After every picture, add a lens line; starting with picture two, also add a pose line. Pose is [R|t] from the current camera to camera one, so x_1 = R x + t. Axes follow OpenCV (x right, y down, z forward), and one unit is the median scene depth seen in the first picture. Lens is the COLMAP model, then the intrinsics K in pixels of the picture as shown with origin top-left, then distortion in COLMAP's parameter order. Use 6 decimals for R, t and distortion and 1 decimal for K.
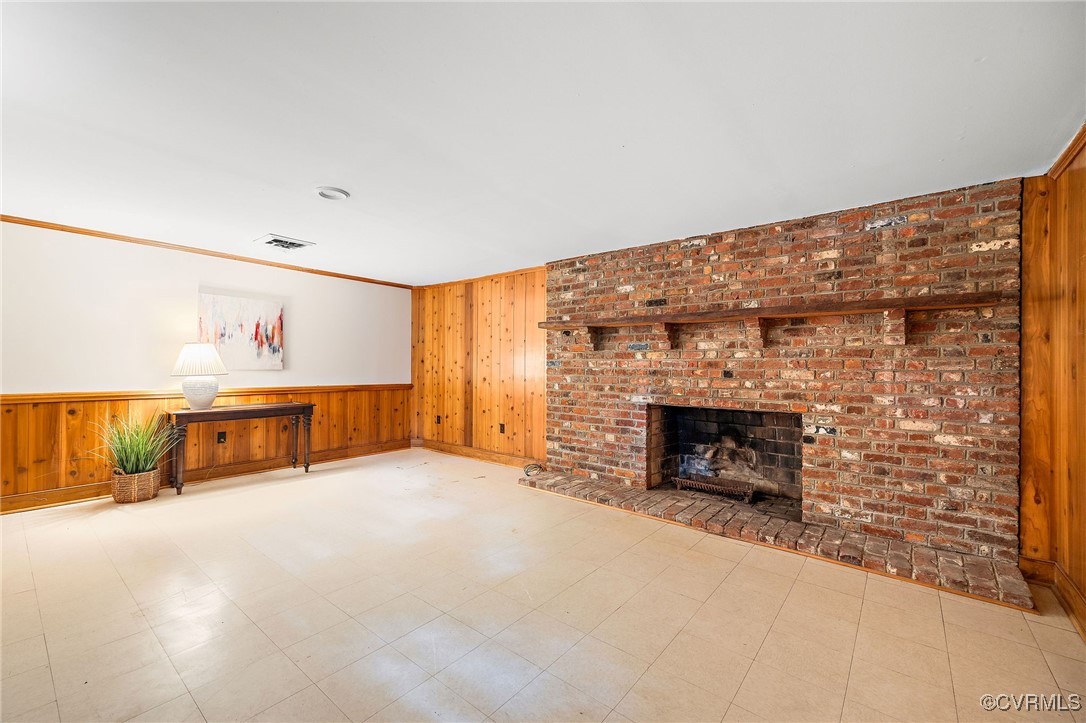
lens RADIAL K [[449.7, 0, 543.0], [0, 449.7, 361.5], [0, 0, 1]] dist [0.004005, 0.000046]
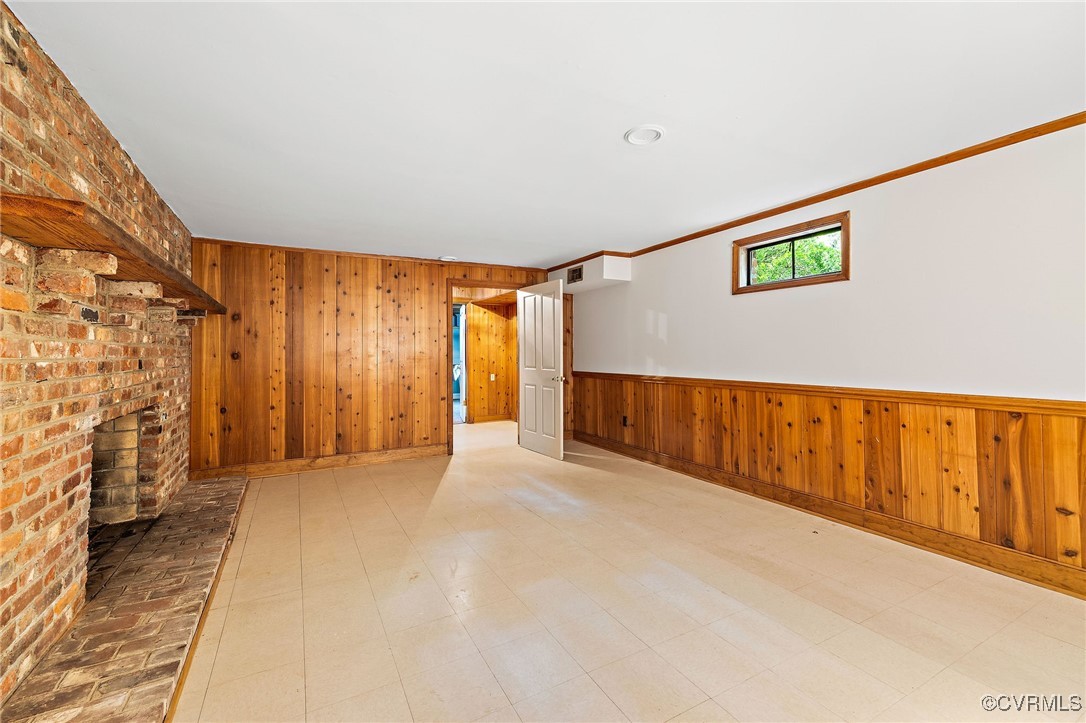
lens RADIAL K [[449.7, 0, 543.0], [0, 449.7, 361.5], [0, 0, 1]] dist [0.004005, 0.000046]
pose [[-0.923463, -0.011901, 0.383503, -0.410014], [-0.006145, 0.999849, 0.016231, 0.006913], [-0.383639, 0.012632, -0.923397, 1.212692]]
